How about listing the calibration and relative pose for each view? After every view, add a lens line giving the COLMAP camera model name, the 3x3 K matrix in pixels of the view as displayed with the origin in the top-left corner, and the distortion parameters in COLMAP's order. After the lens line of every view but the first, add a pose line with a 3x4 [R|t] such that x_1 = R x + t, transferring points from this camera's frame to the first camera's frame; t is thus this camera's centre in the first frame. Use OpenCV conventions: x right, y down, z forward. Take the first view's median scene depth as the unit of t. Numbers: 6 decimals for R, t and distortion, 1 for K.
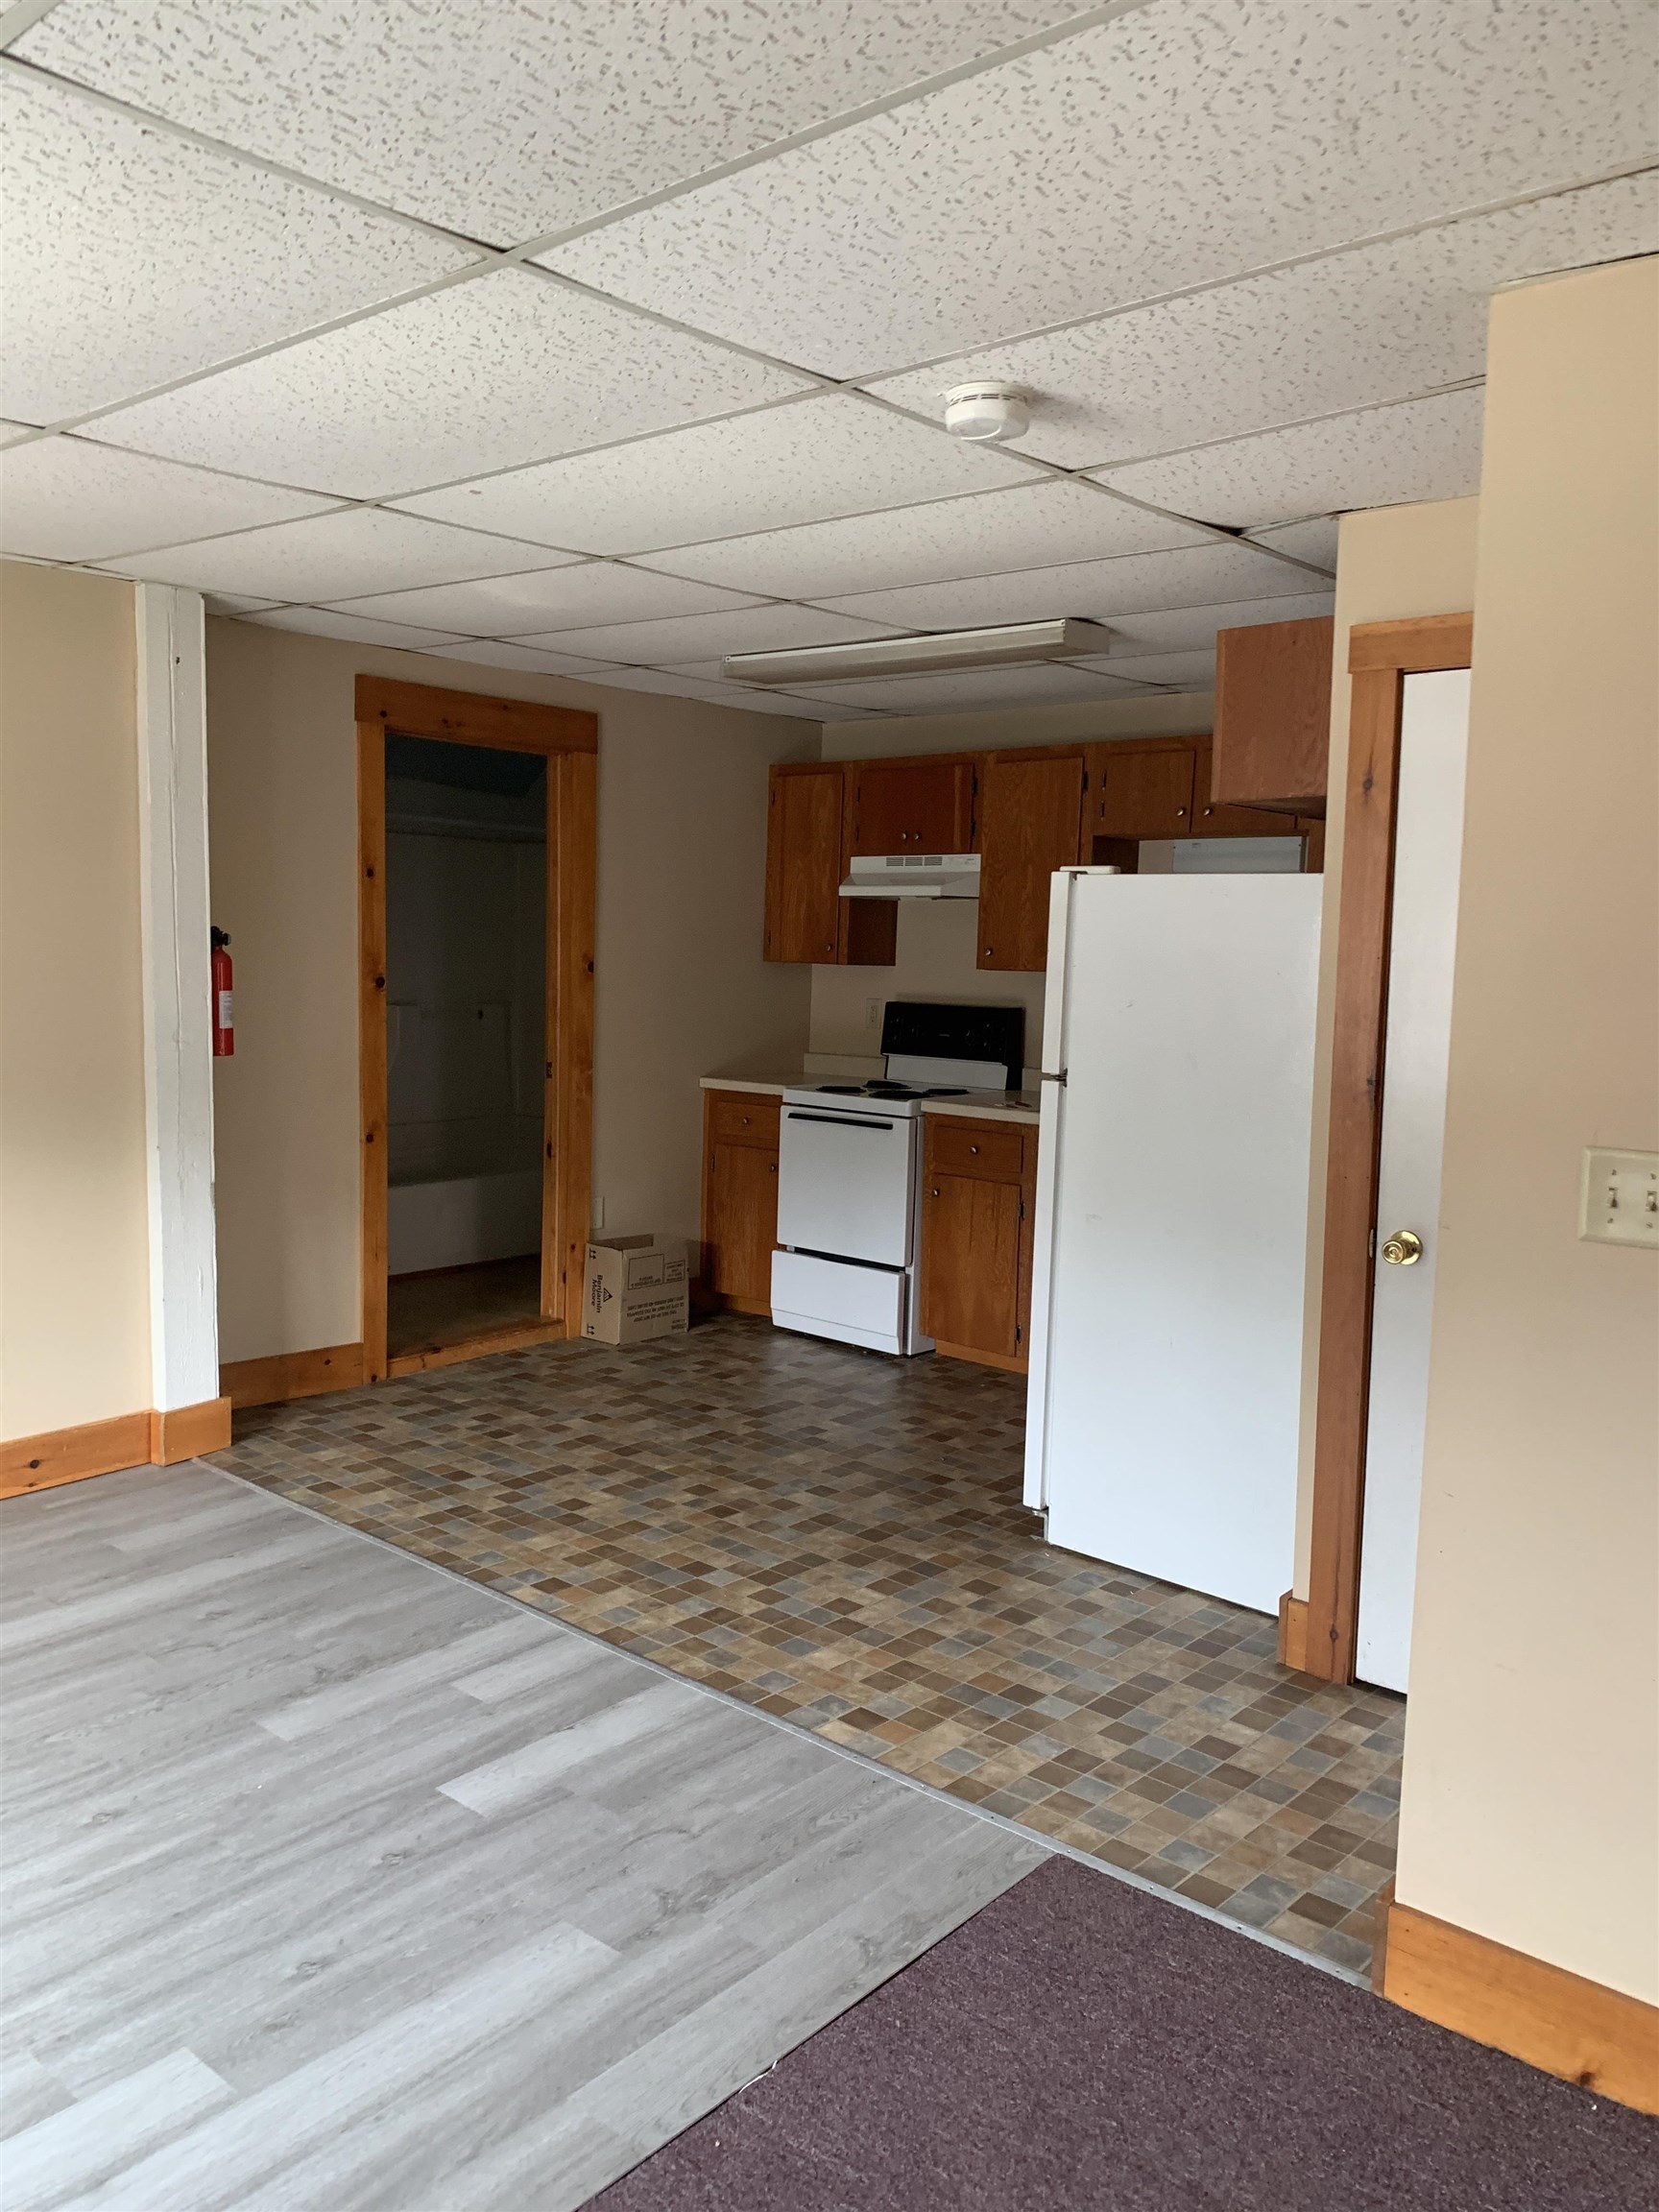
lens RADIAL K [[1698.6, 0, 843.9], [0, 1698.6, 1108.4], [0, 0, 1]] dist [0.015157, -0.014799]
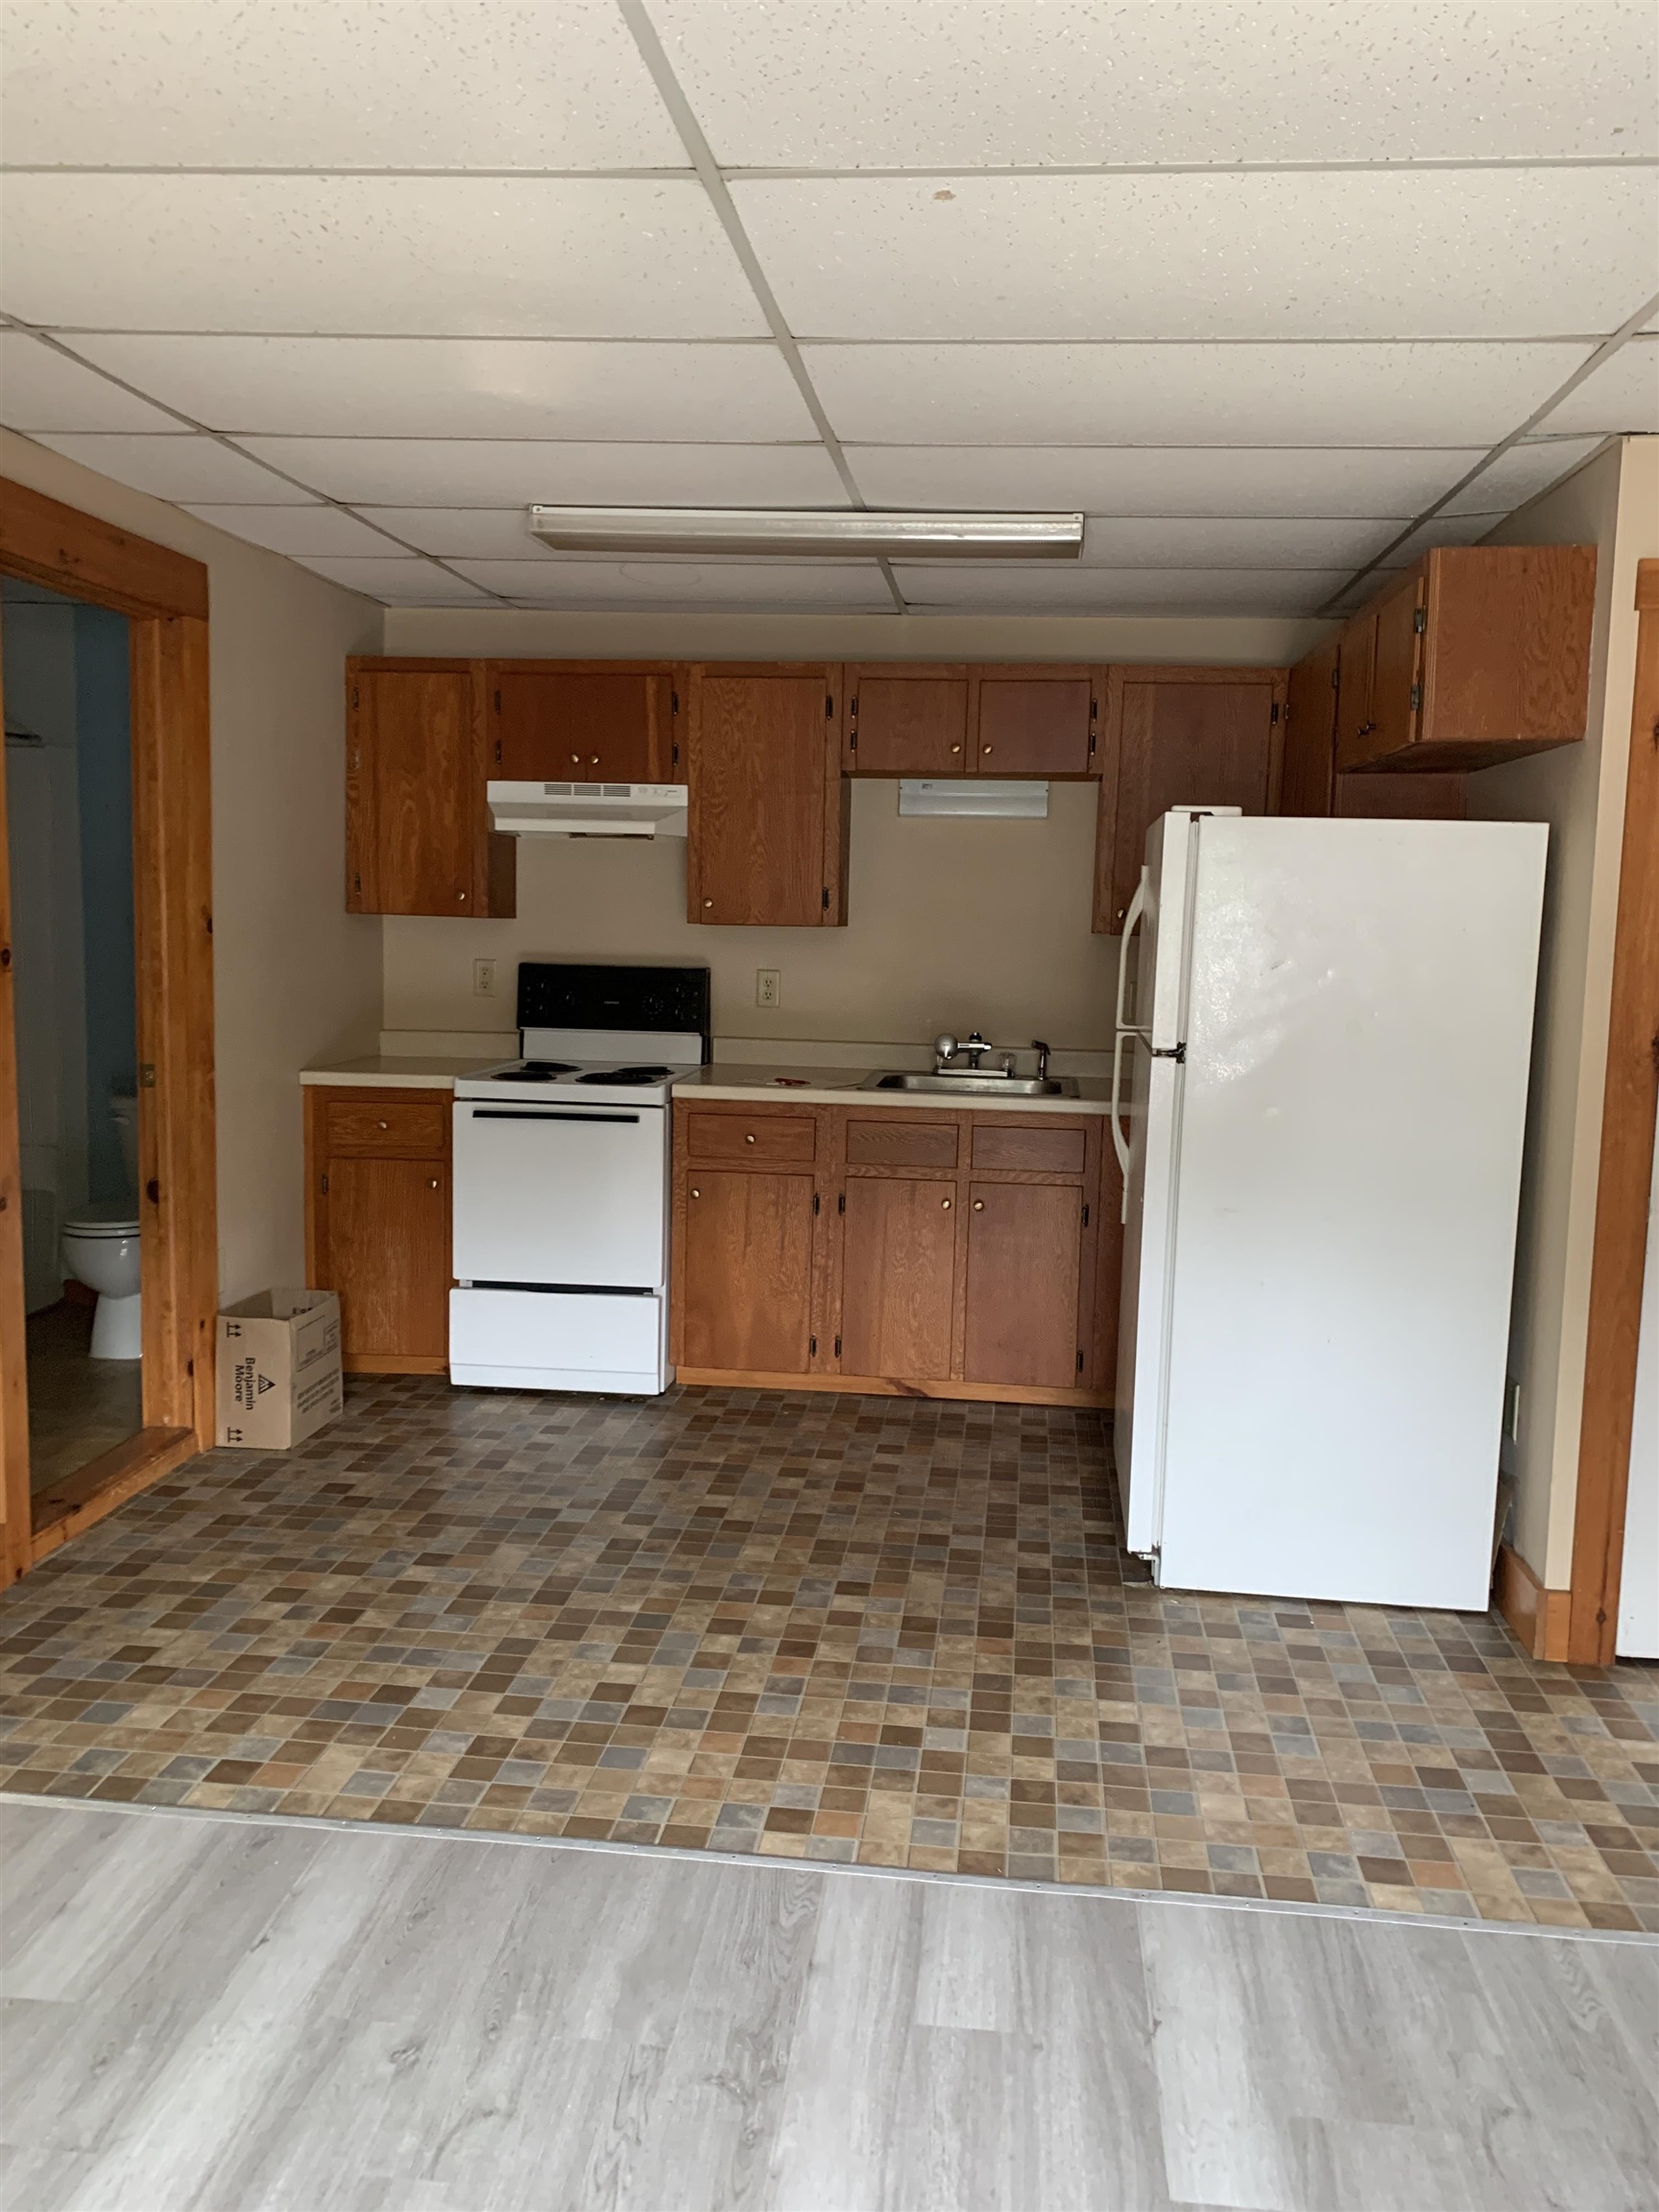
lens RADIAL K [[1698.6, 0, 864.0], [0, 1698.6, 1101.7], [0, 0, 1]] dist [0.015157, -0.014799]
pose [[0.815857, -0.073447, 0.573570, -0.467079], [0.055207, 0.997263, 0.049176, -0.042058], [-0.575612, -0.008456, 0.817679, 0.364649]]
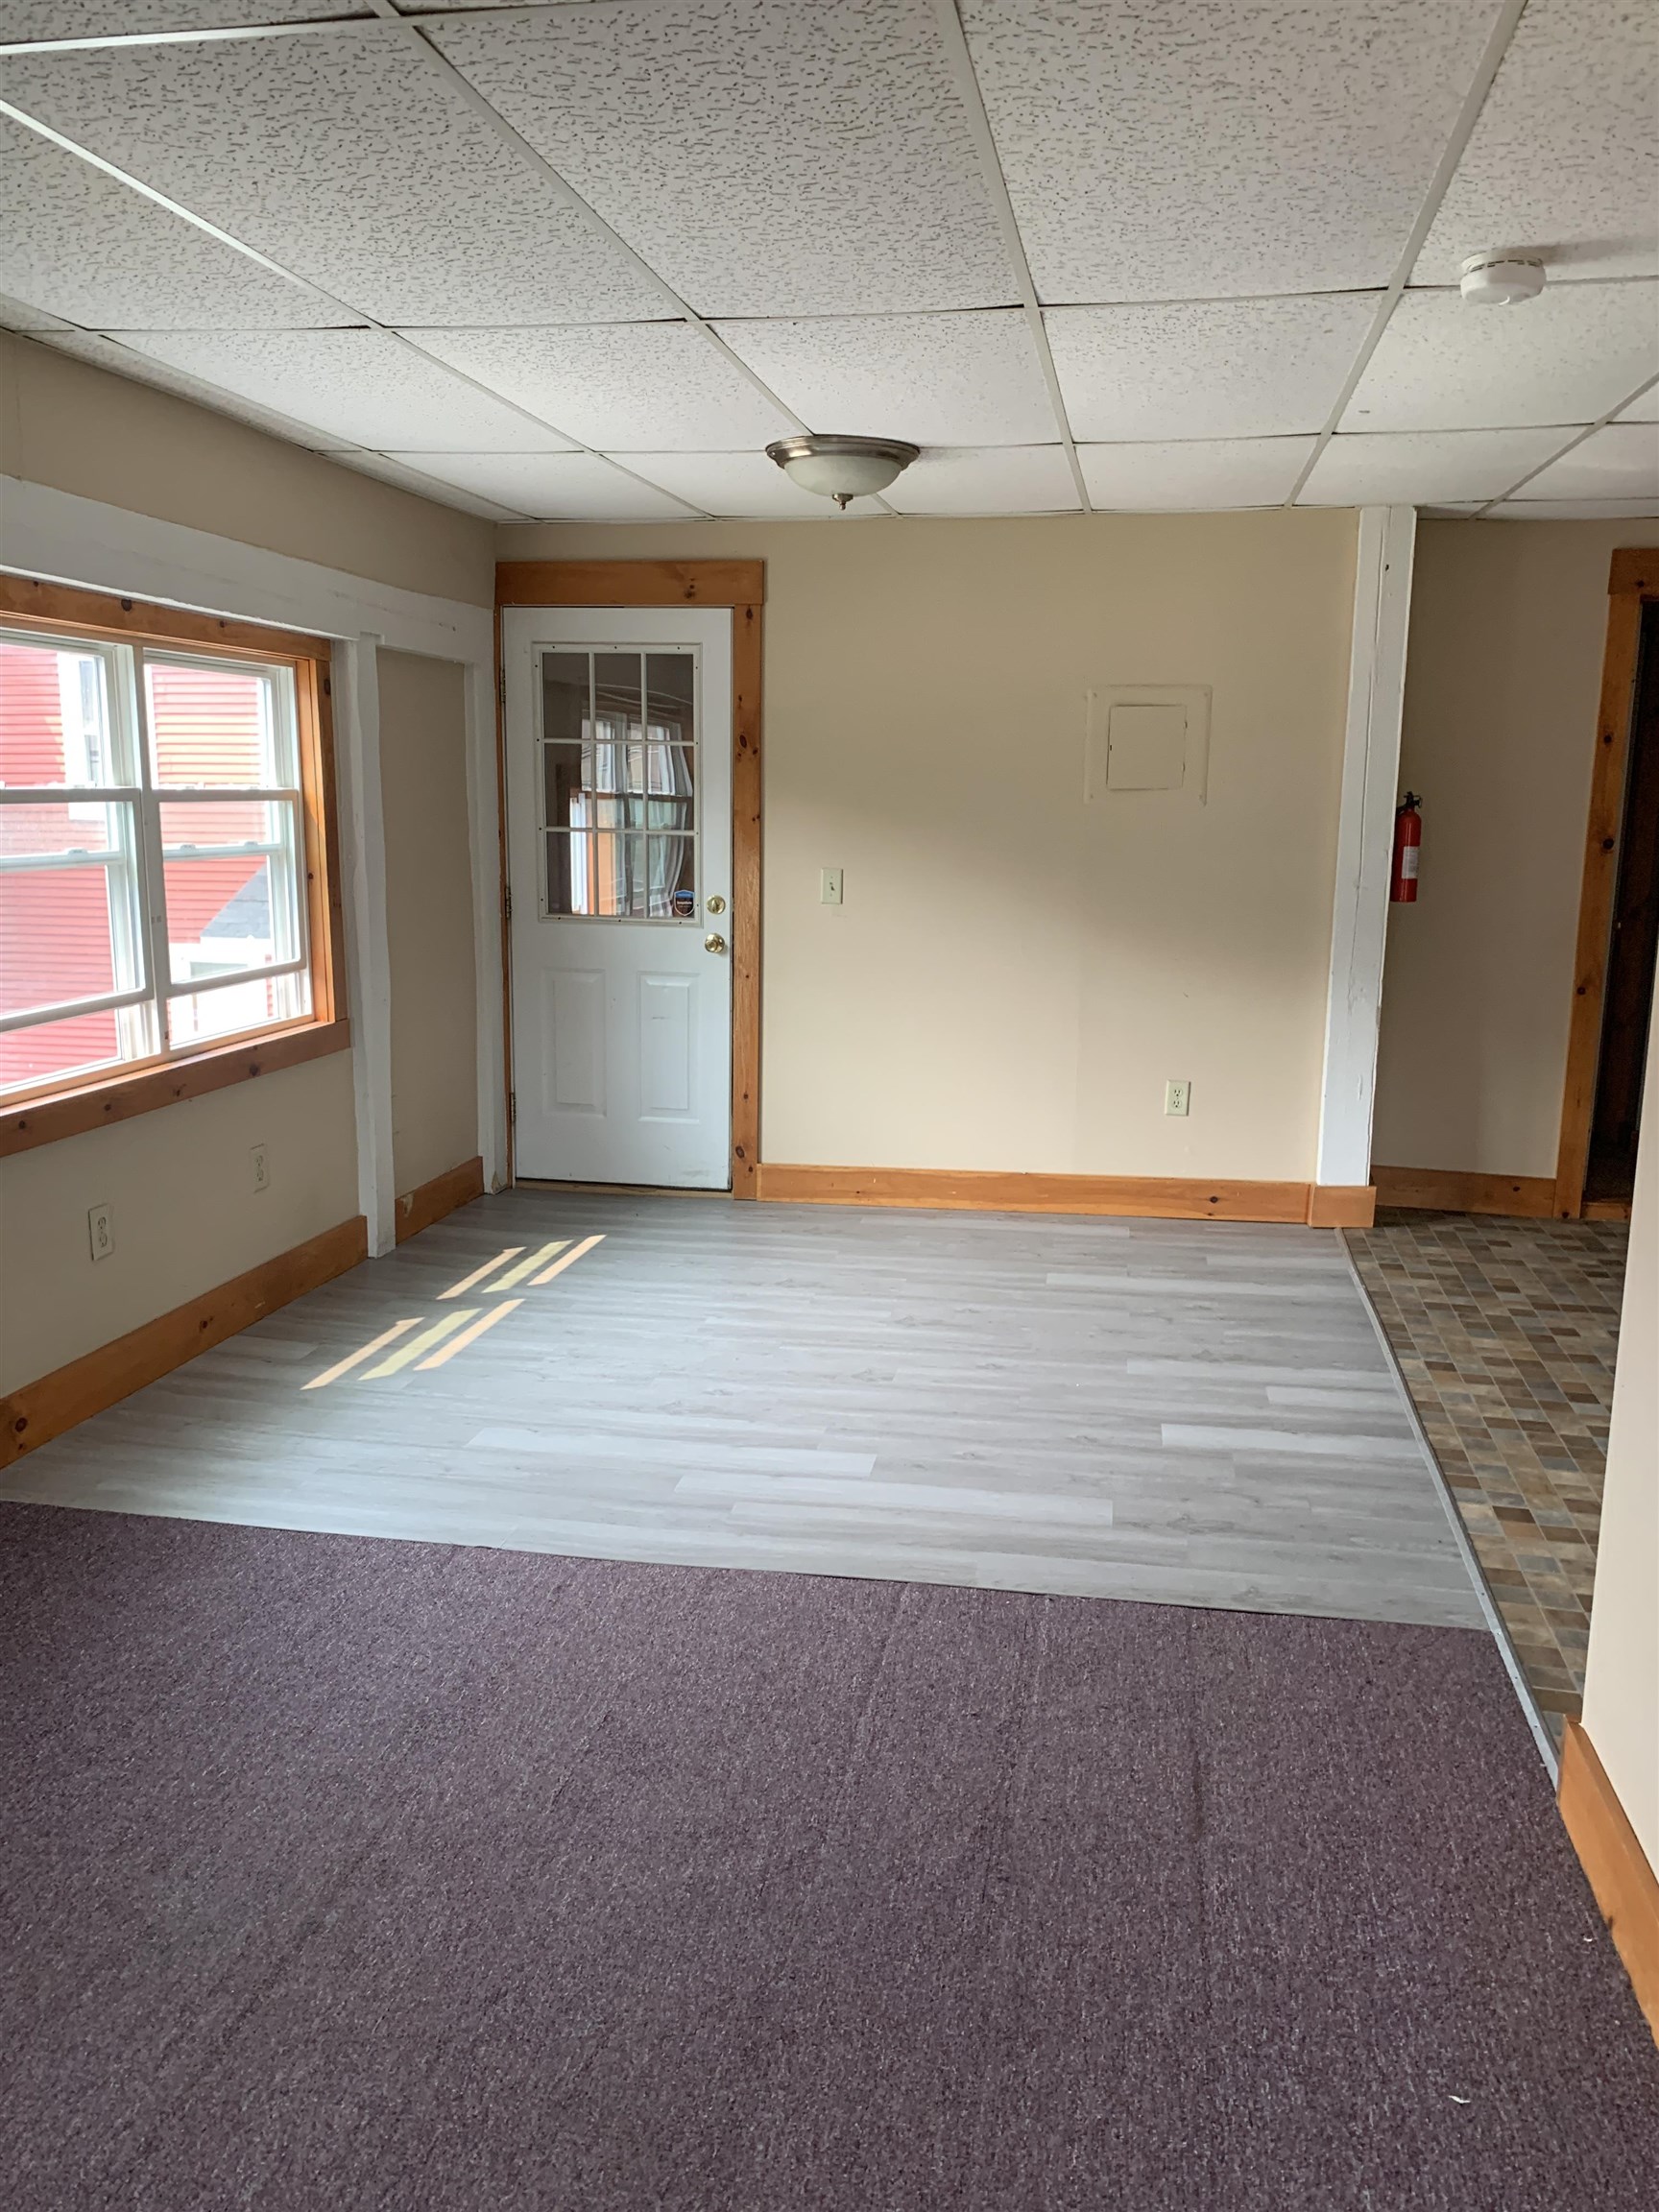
lens RADIAL K [[1698.6, 0, 808.2], [0, 1698.6, 1119.5], [0, 0, 1]] dist [0.015157, -0.014799]
pose [[0.494599, 0.145675, -0.856826, 0.507420], [-0.088753, 0.989165, 0.116942, 0.018569], [0.864577, 0.018206, 0.502170, 0.050746]]
